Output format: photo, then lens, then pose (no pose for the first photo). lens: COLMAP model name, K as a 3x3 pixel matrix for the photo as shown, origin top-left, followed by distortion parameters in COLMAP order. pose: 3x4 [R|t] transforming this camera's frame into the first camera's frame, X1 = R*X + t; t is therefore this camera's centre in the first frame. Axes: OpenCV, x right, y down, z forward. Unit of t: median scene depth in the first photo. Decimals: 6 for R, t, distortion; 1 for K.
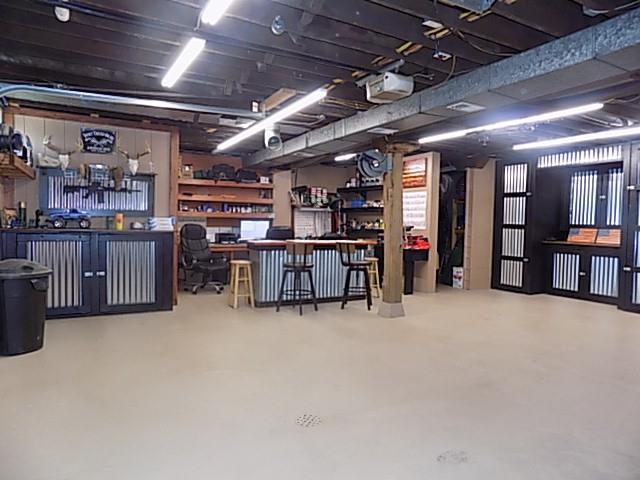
lens RADIAL K [[428.5, 0, 320.0], [0, 428.5, 240.0], [0, 0, 1]] dist [-0.078374, 0.063731]
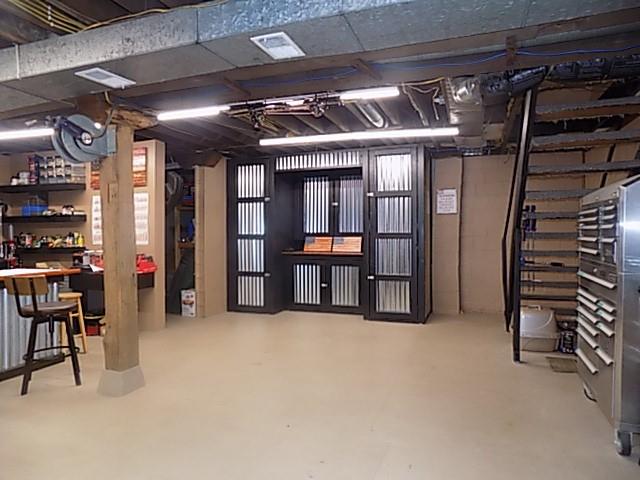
lens RADIAL K [[428.5, 0, 320.0], [0, 428.5, 240.0], [0, 0, 1]] dist [-0.078374, 0.063731]
pose [[0.753539, -0.034986, 0.656471, -0.007605], [0.048640, 0.998813, -0.002601, -0.017369], [-0.655601, 0.033891, 0.754346, 0.261409]]
